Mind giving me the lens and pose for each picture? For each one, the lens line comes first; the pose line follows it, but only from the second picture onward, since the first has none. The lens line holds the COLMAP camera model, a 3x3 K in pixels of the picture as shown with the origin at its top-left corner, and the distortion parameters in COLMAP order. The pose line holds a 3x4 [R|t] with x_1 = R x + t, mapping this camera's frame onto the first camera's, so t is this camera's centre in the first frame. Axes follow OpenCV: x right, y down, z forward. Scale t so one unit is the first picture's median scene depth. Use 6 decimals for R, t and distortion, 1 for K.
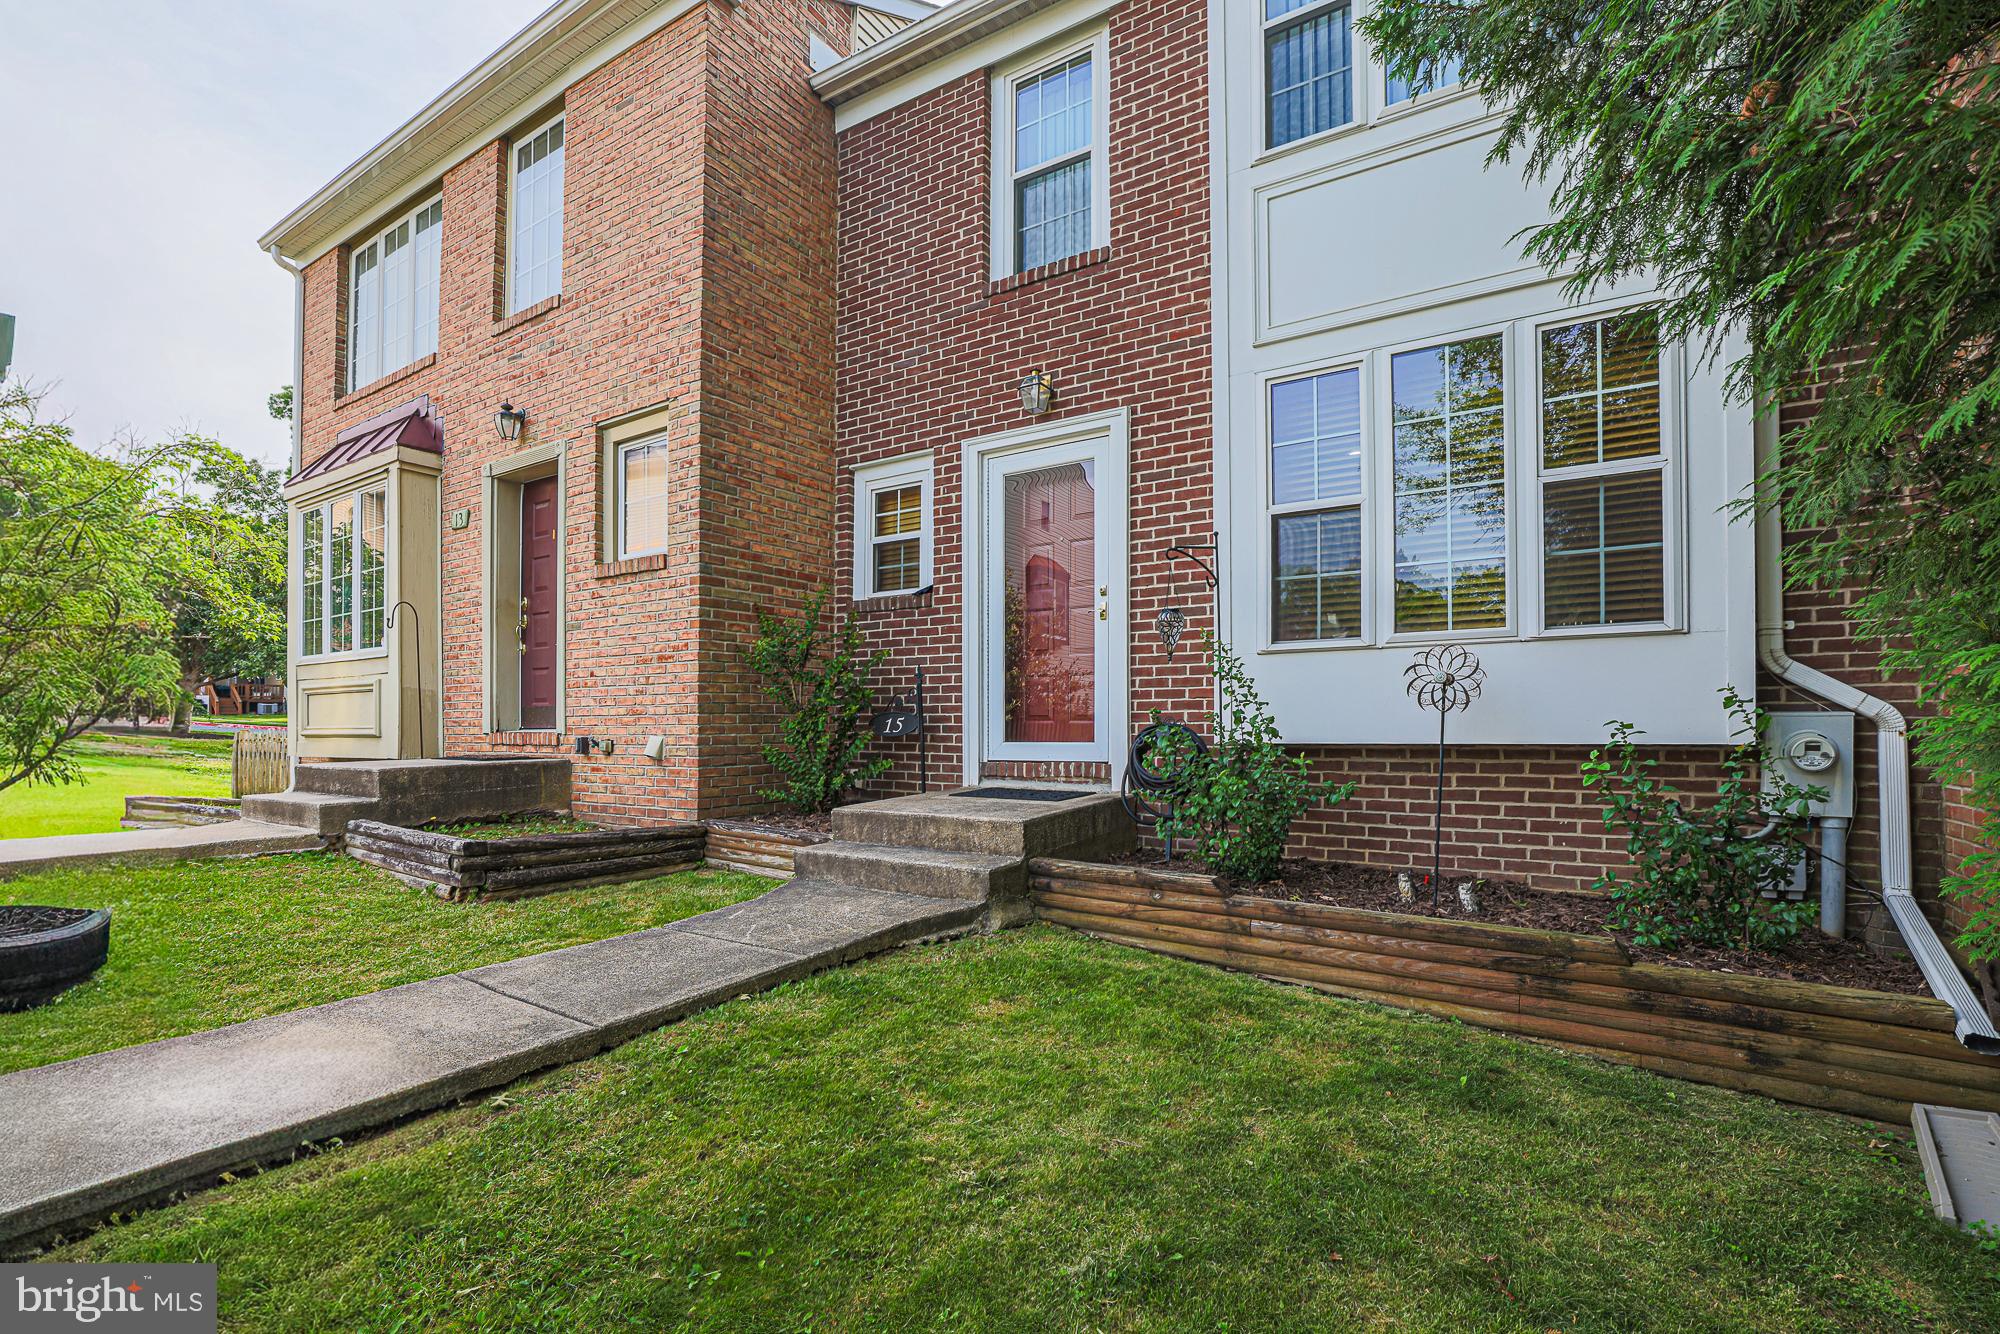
lens RADIAL K [[867.7, 0, 1005.5], [0, 867.7, 721.6], [0, 0, 1]] dist [-0.028527, 0.003415]
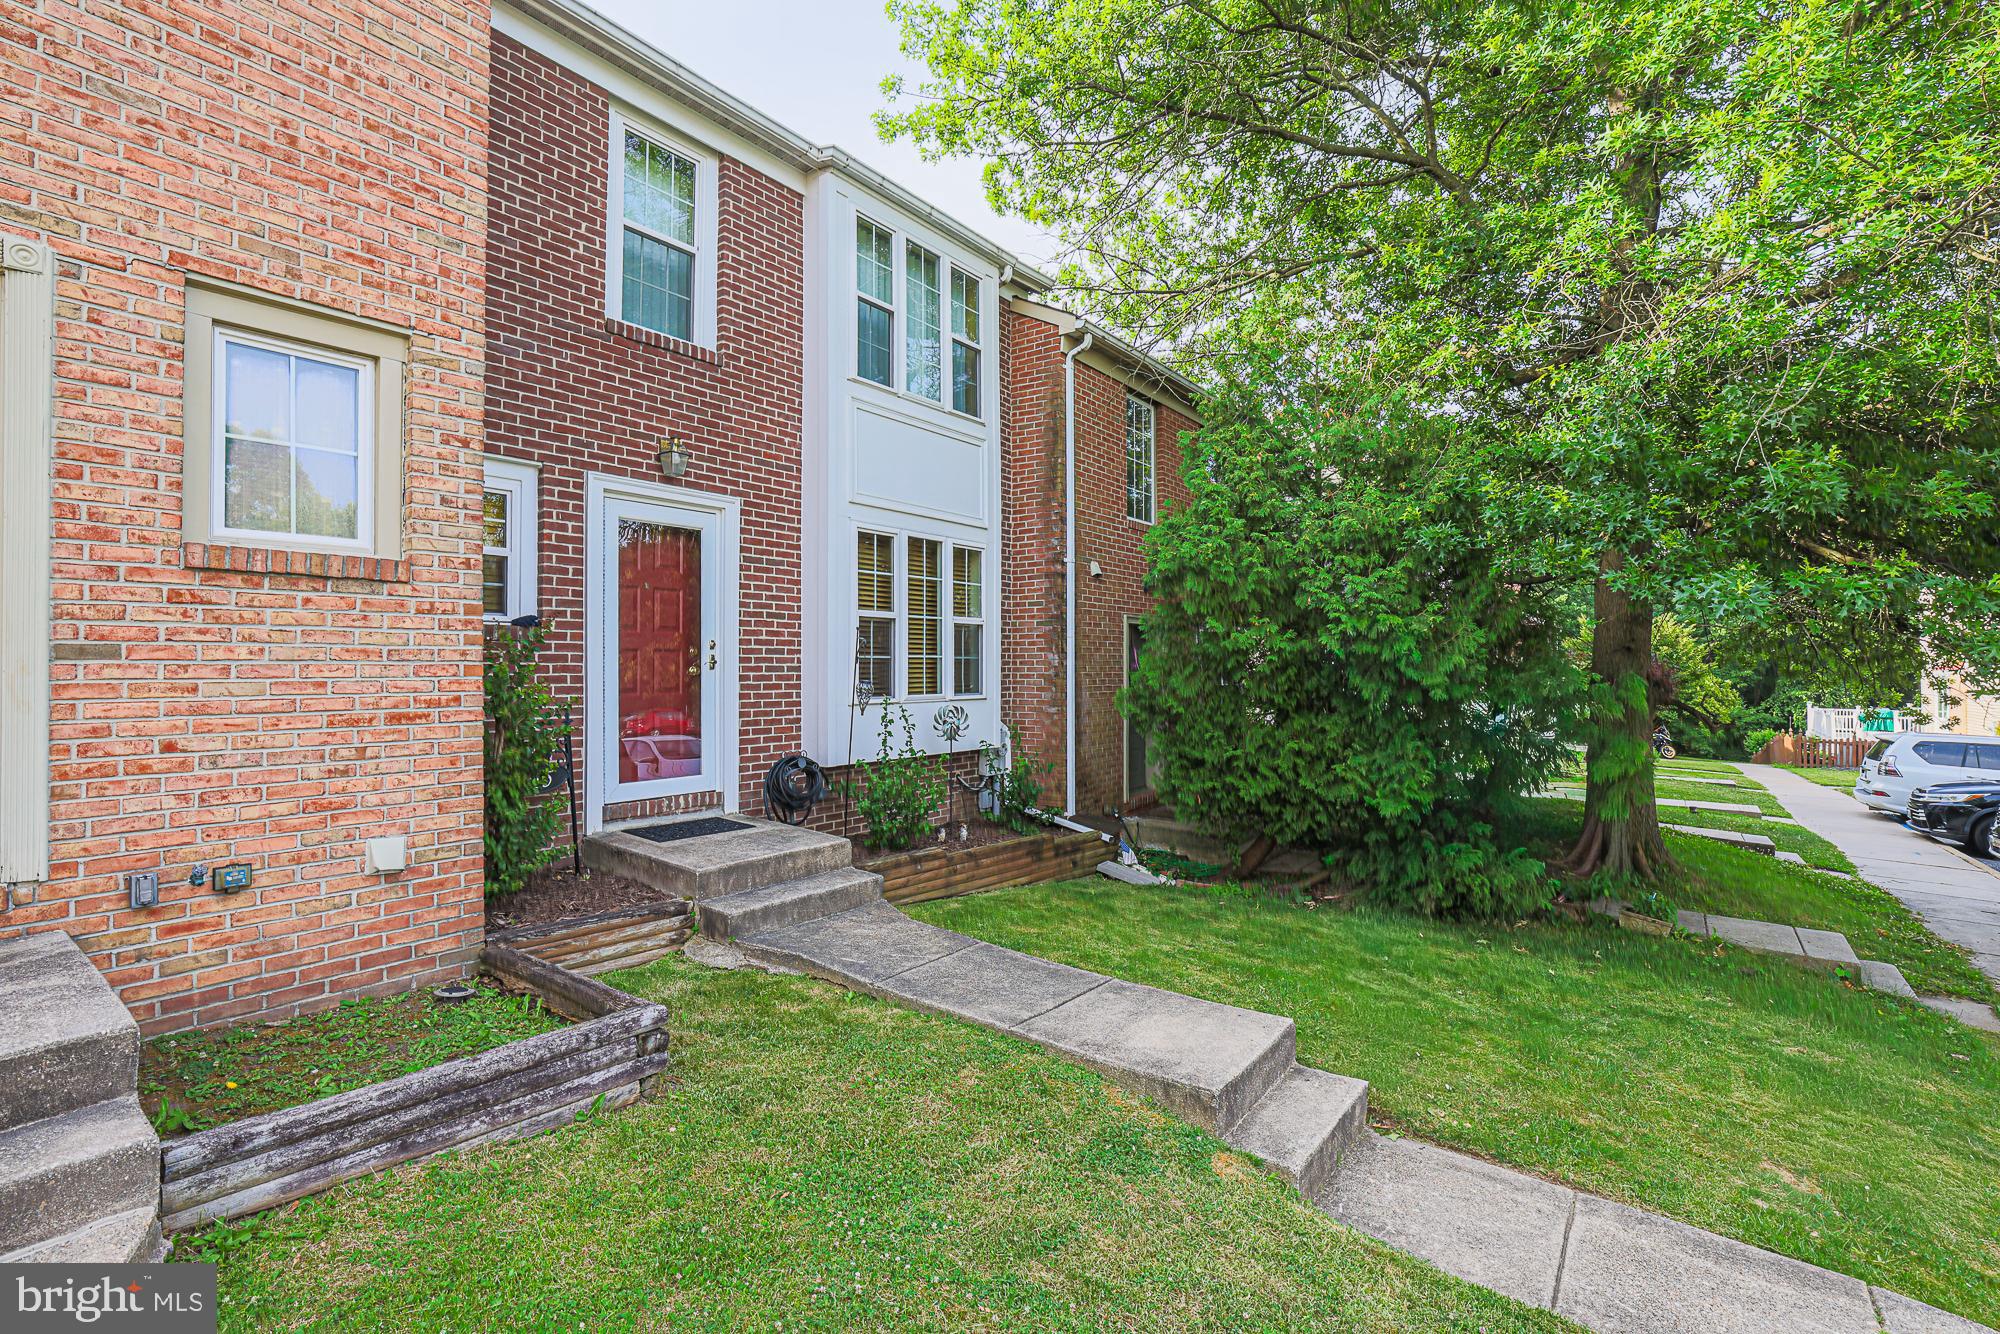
lens RADIAL K [[867.7, 0, 999.7], [0, 867.7, 673.2], [0, 0, 1]] dist [-0.028527, 0.003415]
pose [[0.108835, 0.006393, 0.994039, -1.002784], [-0.003267, 0.999976, -0.006073, -0.105735], [-0.994054, -0.002587, 0.108853, 0.478486]]
